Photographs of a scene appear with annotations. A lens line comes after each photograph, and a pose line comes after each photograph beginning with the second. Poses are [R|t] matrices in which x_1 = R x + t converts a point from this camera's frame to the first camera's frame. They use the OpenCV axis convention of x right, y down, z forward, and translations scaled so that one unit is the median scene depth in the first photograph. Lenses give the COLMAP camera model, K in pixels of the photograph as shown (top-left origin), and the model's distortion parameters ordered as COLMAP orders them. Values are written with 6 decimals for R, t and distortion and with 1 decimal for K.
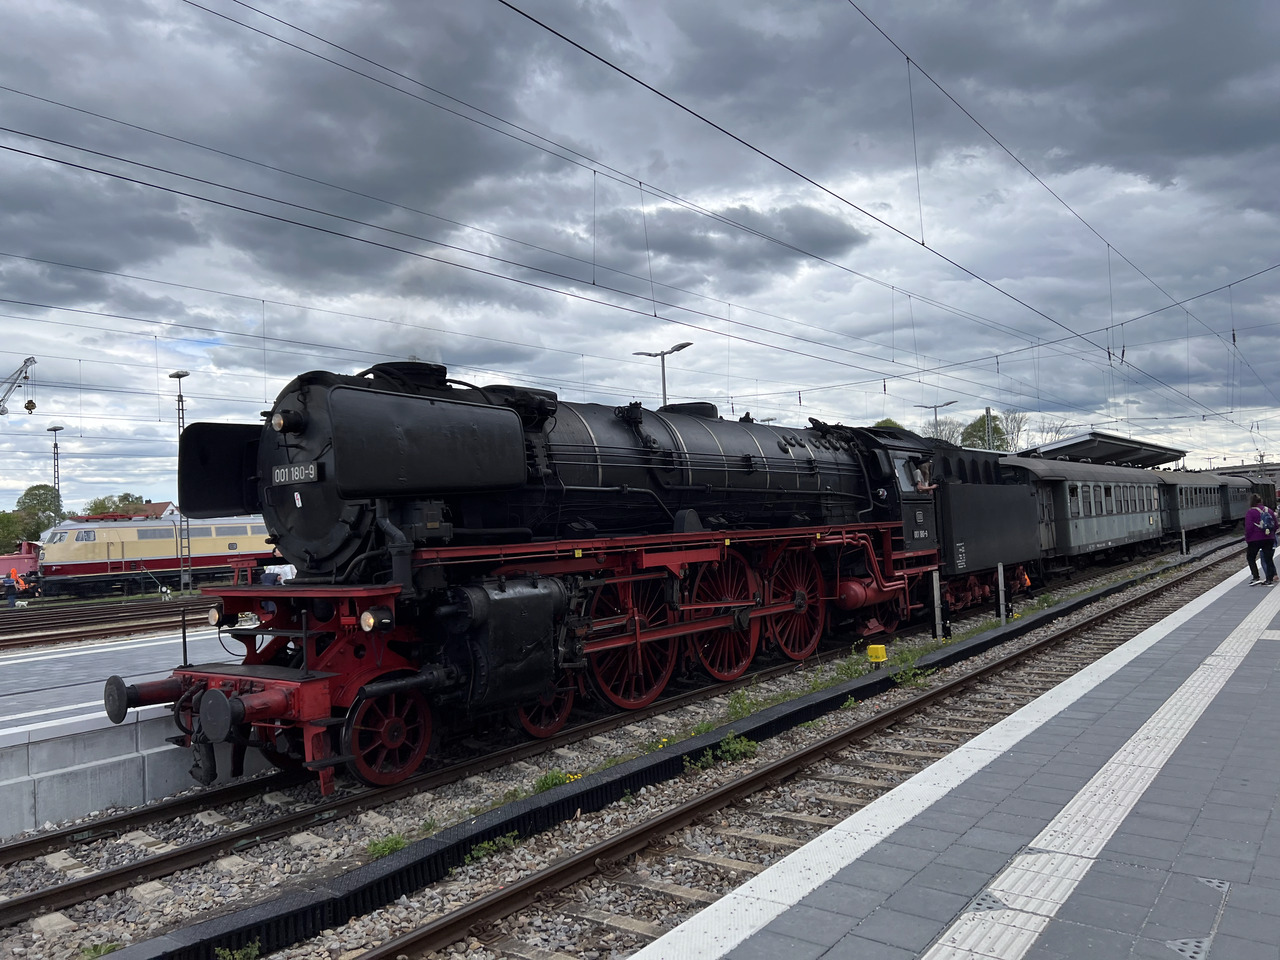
lens RADIAL K [[935.8, 0, 630.0], [0, 935.8, 479.9], [0, 0, 1]] dist [0.061138, -0.069600]
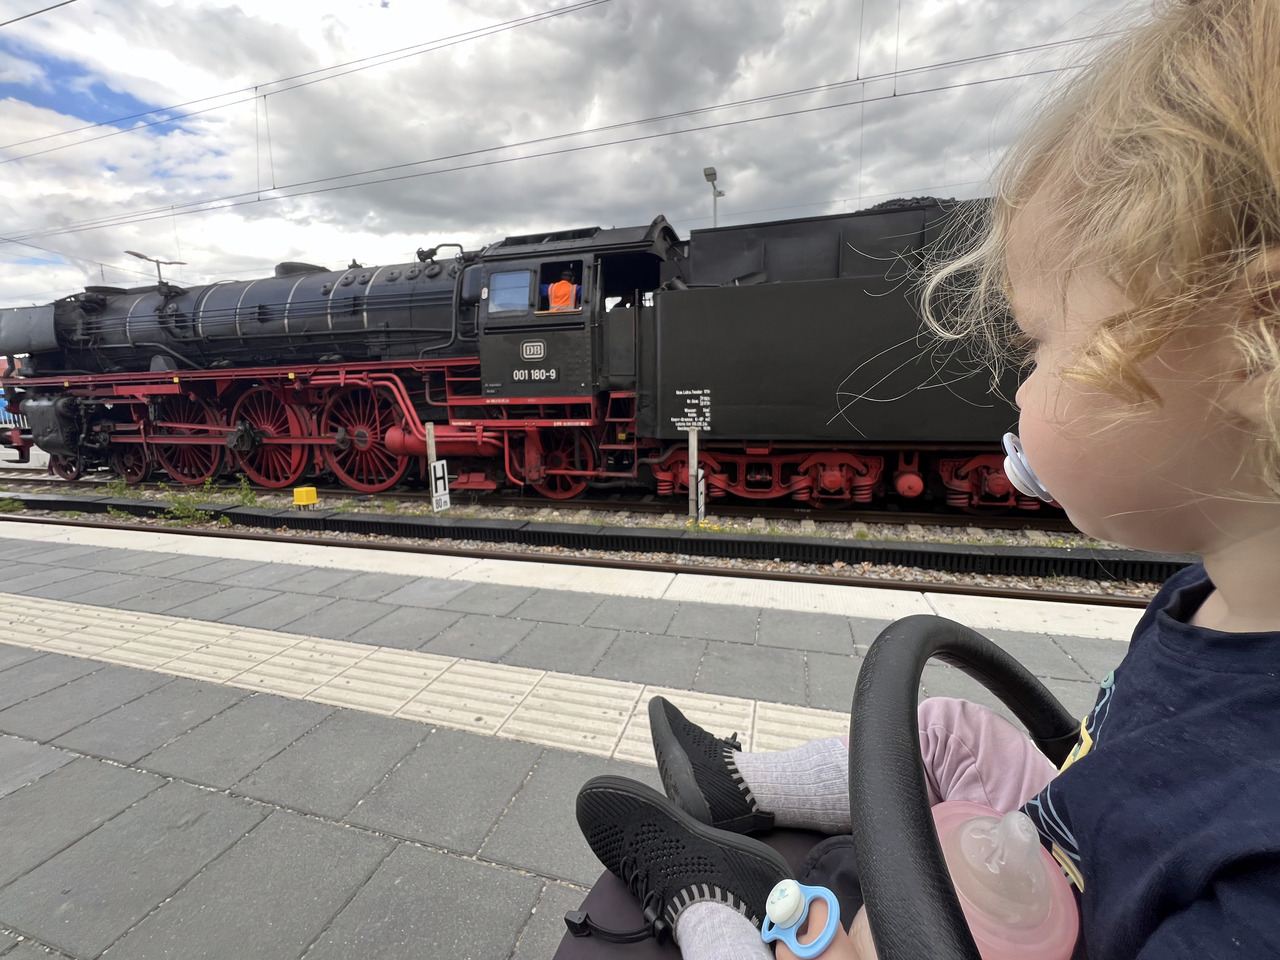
lens RADIAL K [[509.9, 0, 636.8], [0, 509.9, 469.9], [0, 0, 1]] dist [-0.009843, 0.001948]
pose [[0.378876, 0.173143, -0.909107, 1.050765], [0.049204, 0.977184, 0.206615, 0.076926], [0.924139, -0.123013, 0.361712, 1.359562]]
